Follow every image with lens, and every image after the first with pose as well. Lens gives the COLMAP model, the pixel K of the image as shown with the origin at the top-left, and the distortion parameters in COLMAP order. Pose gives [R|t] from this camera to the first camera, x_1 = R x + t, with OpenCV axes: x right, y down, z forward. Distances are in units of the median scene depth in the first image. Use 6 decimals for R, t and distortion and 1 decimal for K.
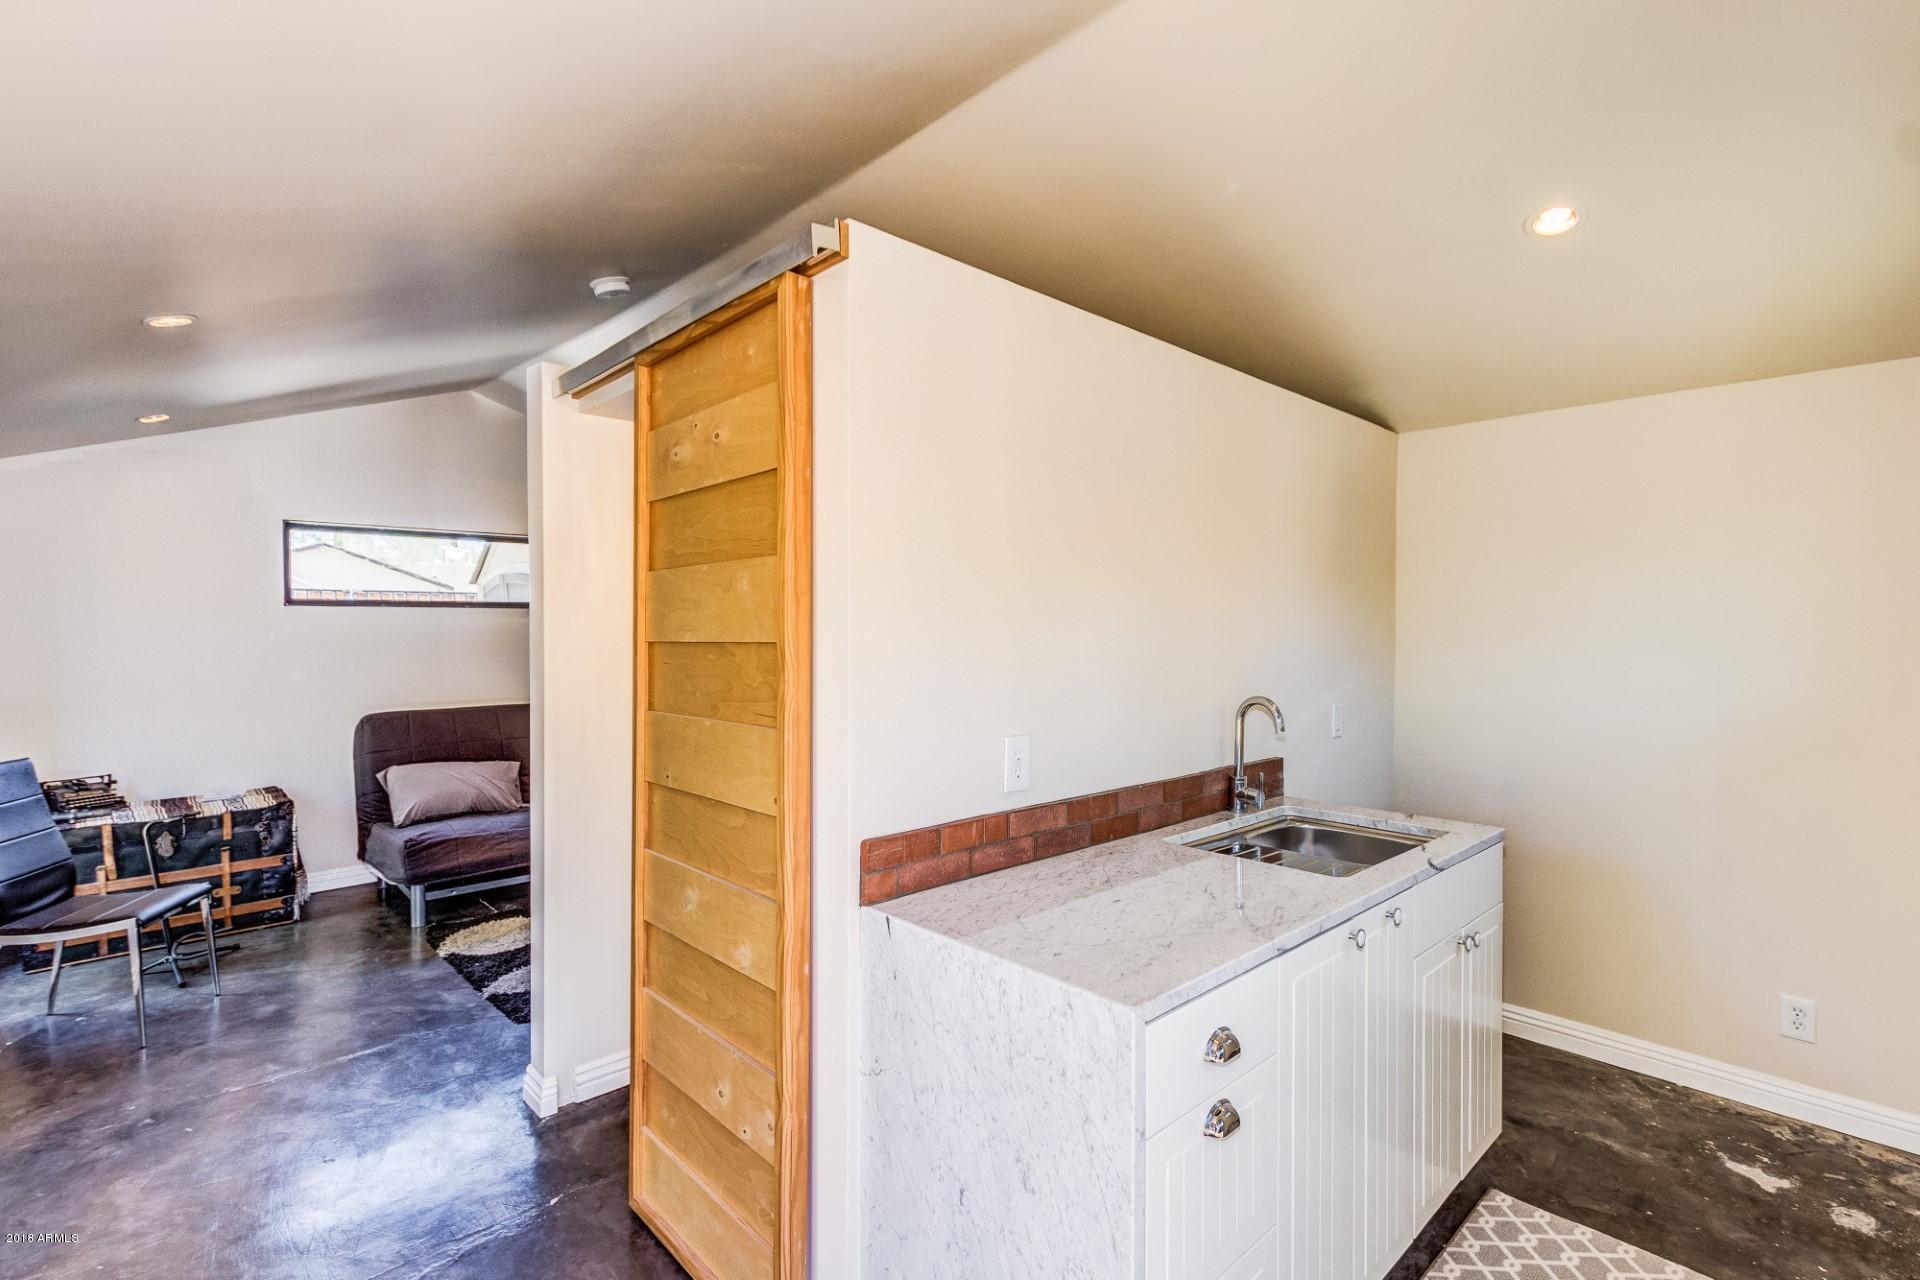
lens RADIAL K [[882.2, 0, 961.9], [0, 882.2, 647.9], [0, 0, 1]] dist [0.001877, -0.001126]
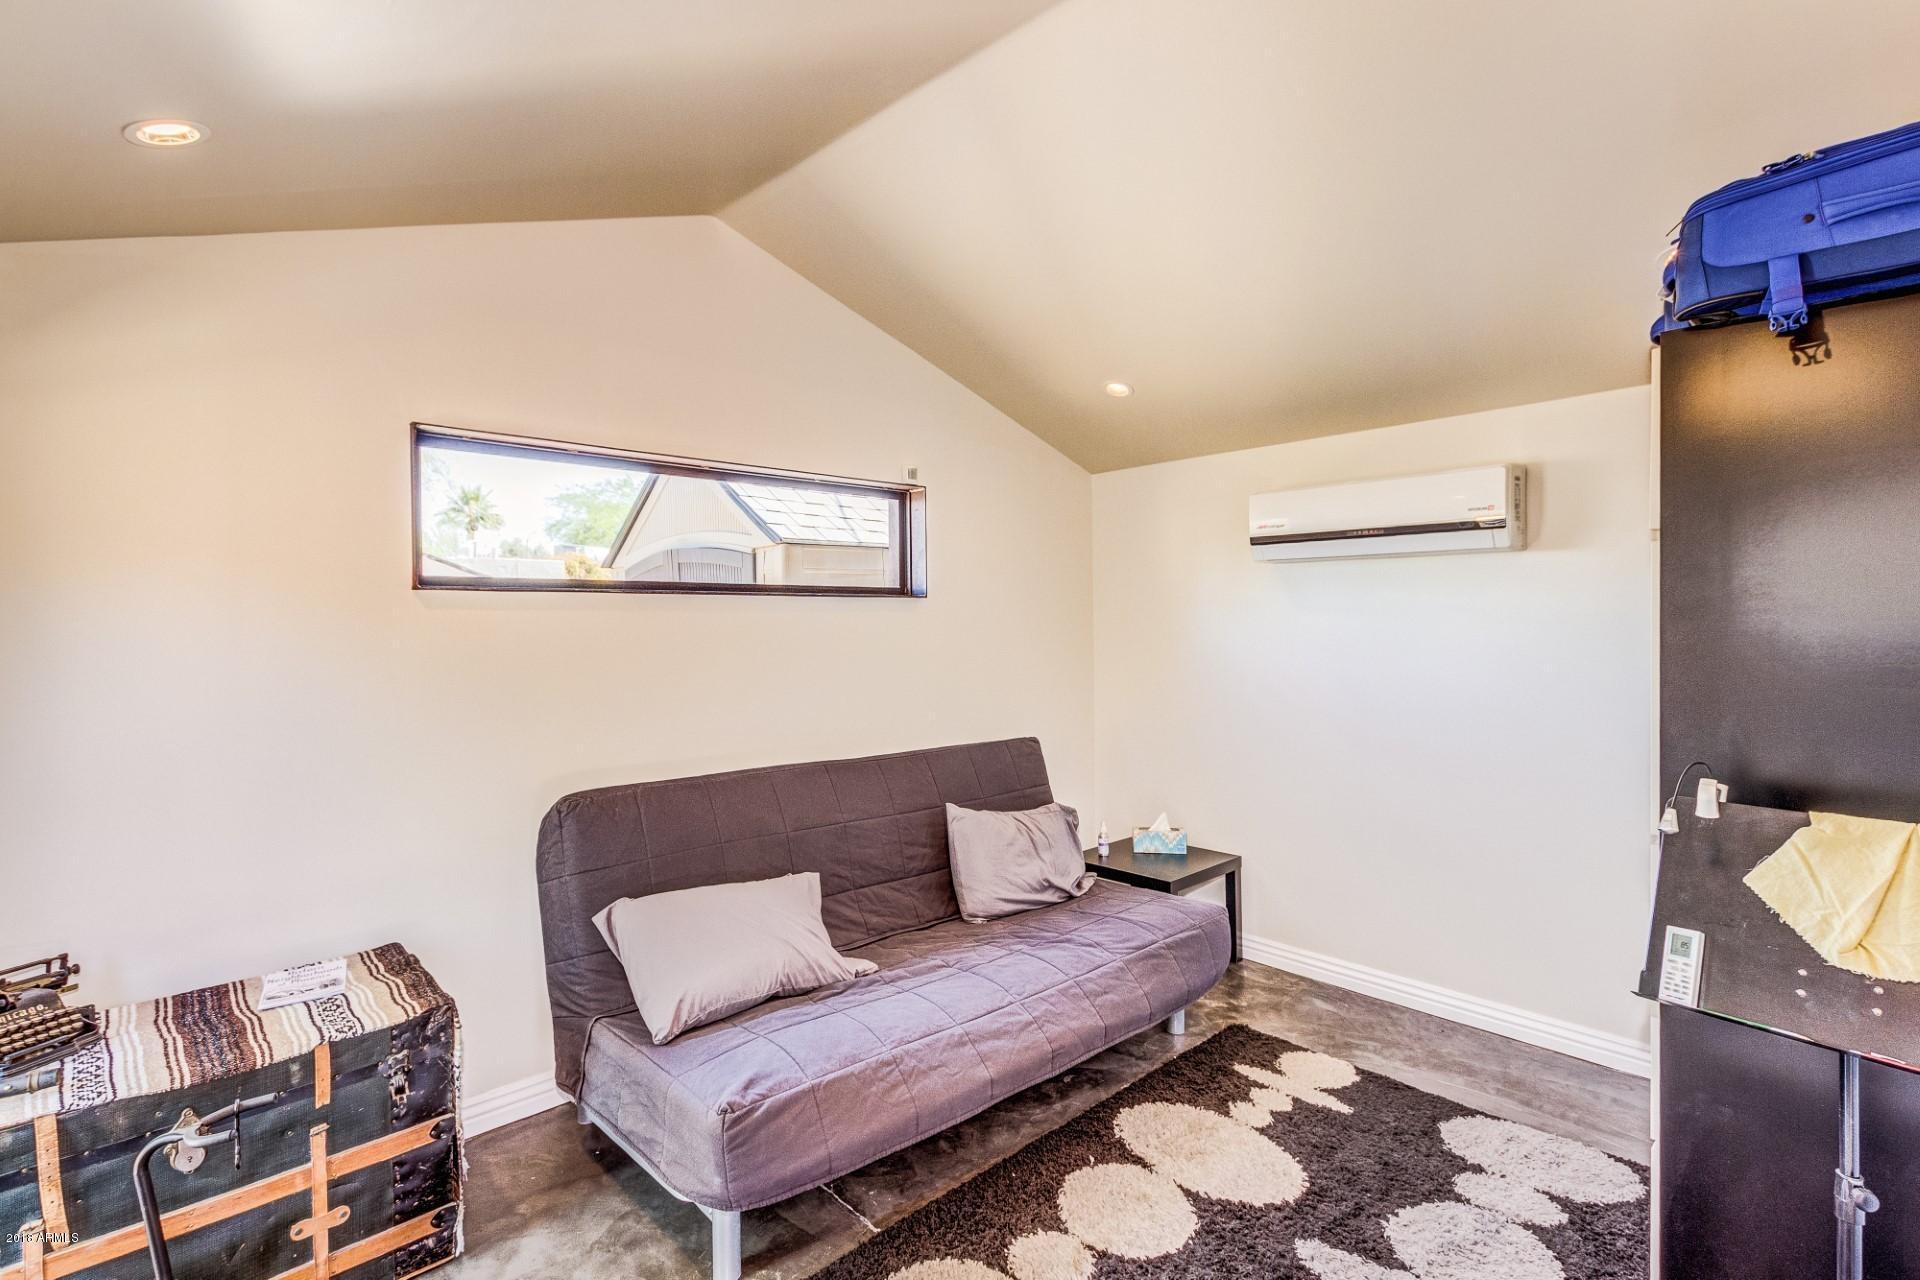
lens RADIAL K [[882.2, 0, 958.4], [0, 882.2, 626.8], [0, 0, 1]] dist [0.001877, -0.001126]
pose [[0.999985, -0.005310, -0.000930, -0.501027], [0.005296, 0.999886, -0.014115, -0.019129], [0.001005, 0.014110, 0.999900, 0.541415]]
